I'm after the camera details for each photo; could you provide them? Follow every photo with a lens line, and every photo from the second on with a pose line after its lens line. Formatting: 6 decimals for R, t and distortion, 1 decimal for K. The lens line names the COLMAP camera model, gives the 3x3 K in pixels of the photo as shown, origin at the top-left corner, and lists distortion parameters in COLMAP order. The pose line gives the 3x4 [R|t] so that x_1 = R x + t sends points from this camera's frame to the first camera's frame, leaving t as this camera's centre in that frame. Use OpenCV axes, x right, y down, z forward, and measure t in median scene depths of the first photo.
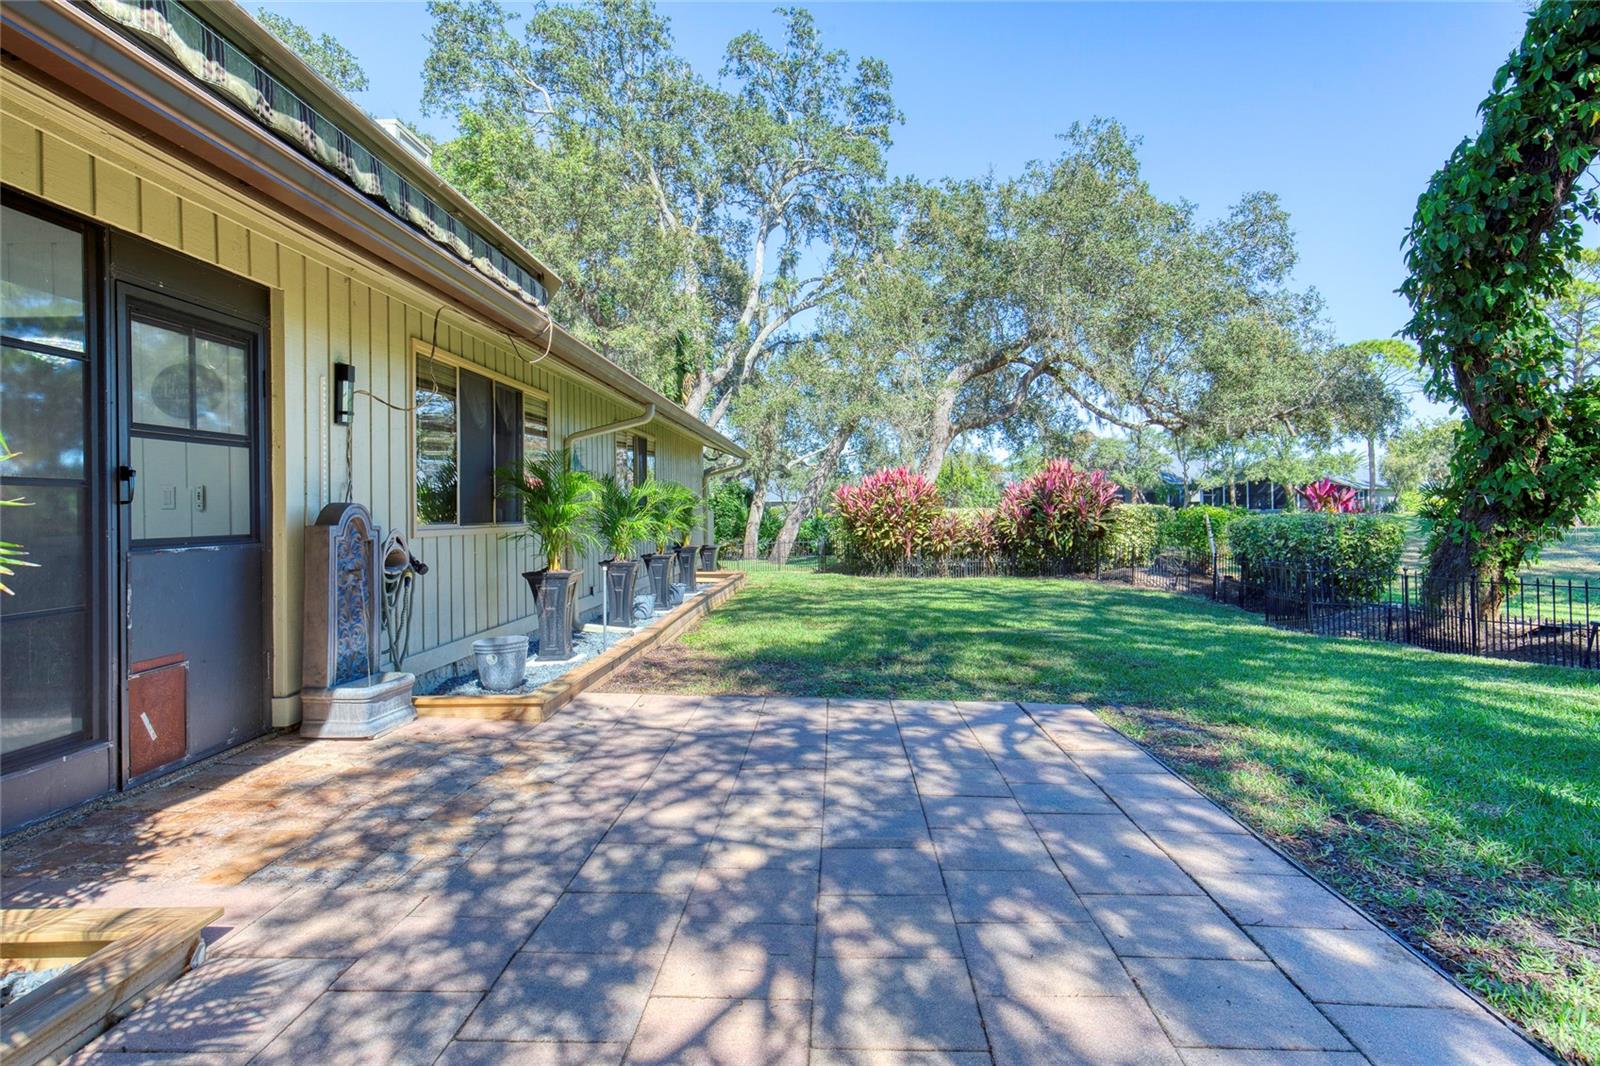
lens RADIAL K [[932.7, 0, 797.5], [0, 932.7, 507.9], [0, 0, 1]] dist [0.000590, 0.000023]
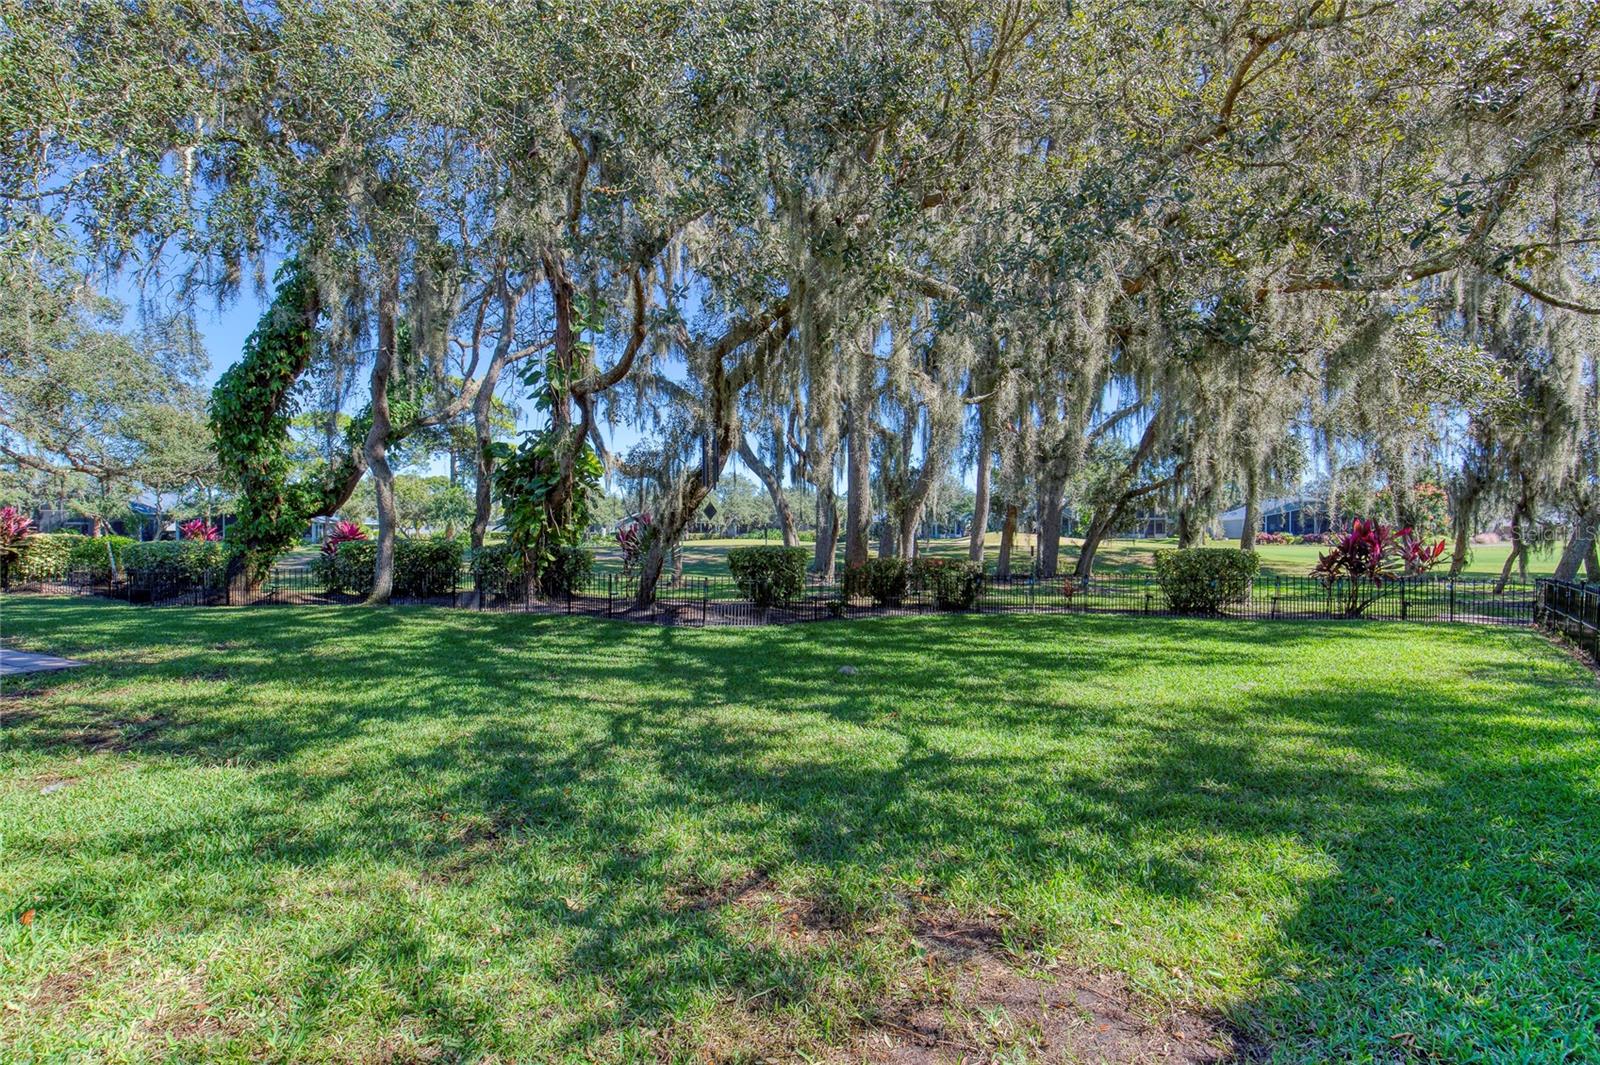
lens RADIAL K [[727.6, 0, 800.0], [0, 727.6, 532.5], [0, 0, 1]] dist [-0.004863, -0.000559]
pose [[0.445253, 0.011762, 0.895327, -0.081688], [-0.005808, 0.999931, -0.010247, -0.001792], [-0.895386, -0.000638, 0.445291, -0.408558]]
